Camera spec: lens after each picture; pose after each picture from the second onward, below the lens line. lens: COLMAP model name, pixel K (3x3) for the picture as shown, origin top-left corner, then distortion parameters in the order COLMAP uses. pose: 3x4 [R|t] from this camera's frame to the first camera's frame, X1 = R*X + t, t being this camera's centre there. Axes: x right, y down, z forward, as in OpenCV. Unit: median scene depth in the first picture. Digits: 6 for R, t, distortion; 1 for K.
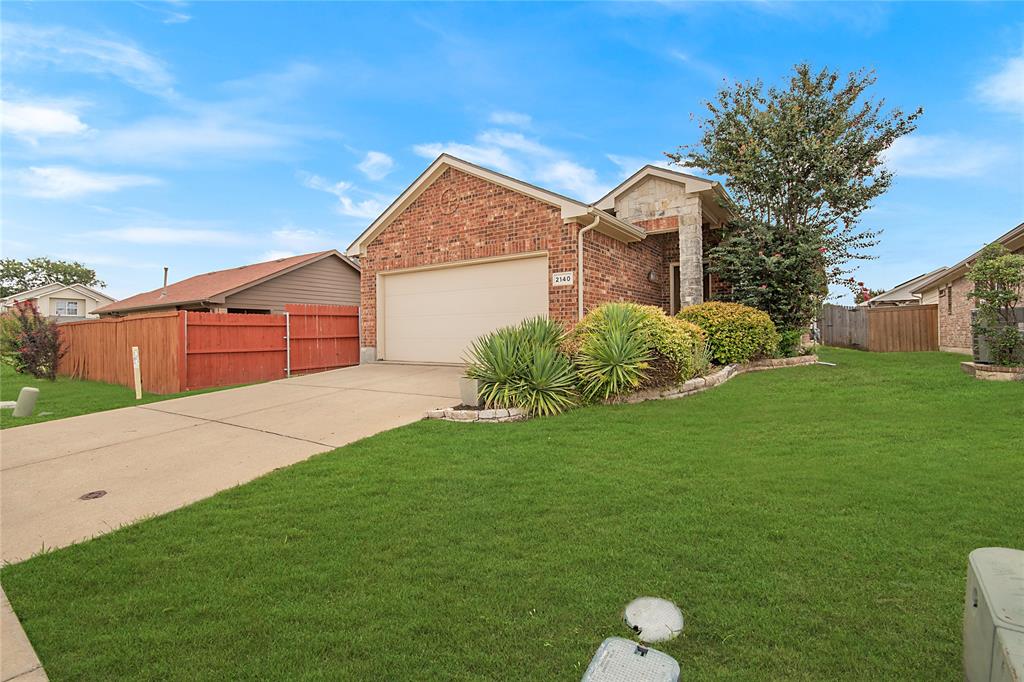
lens RADIAL K [[453.3, 0, 511.4], [0, 453.3, 343.6], [0, 0, 1]] dist [-0.002254, -0.000032]
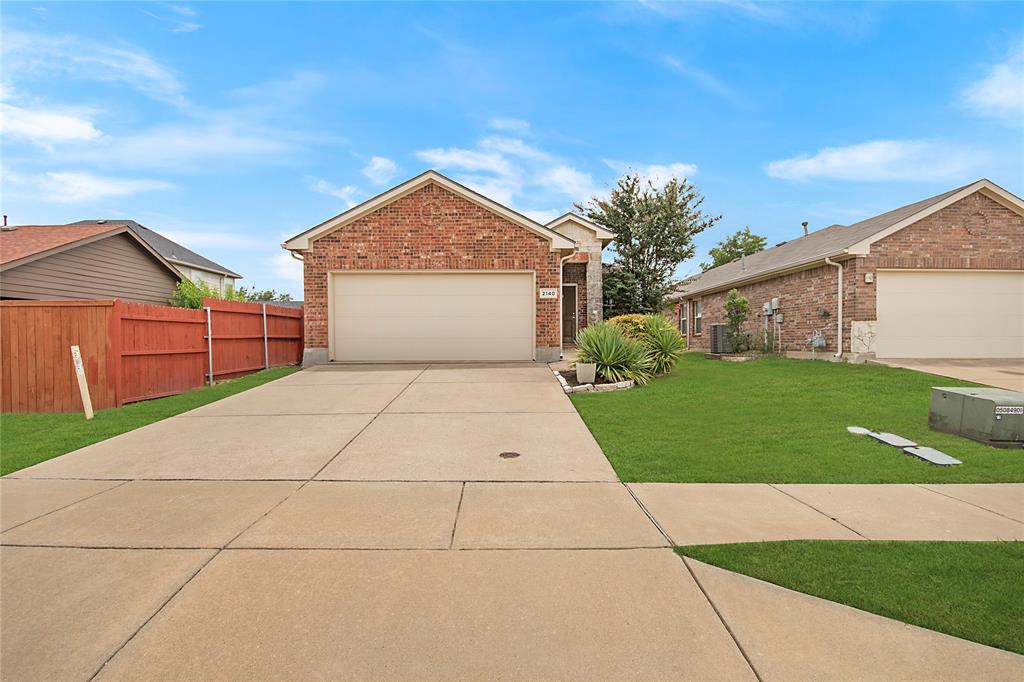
lens RADIAL K [[453.3, 0, 511.4], [0, 453.3, 343.6], [0, 0, 1]] dist [-0.002254, -0.000032]
pose [[0.811235, 0.001475, 0.584718, -0.670072], [0.008214, 0.999869, -0.013918, 0.018507], [-0.584662, 0.016093, 0.811117, -0.000430]]
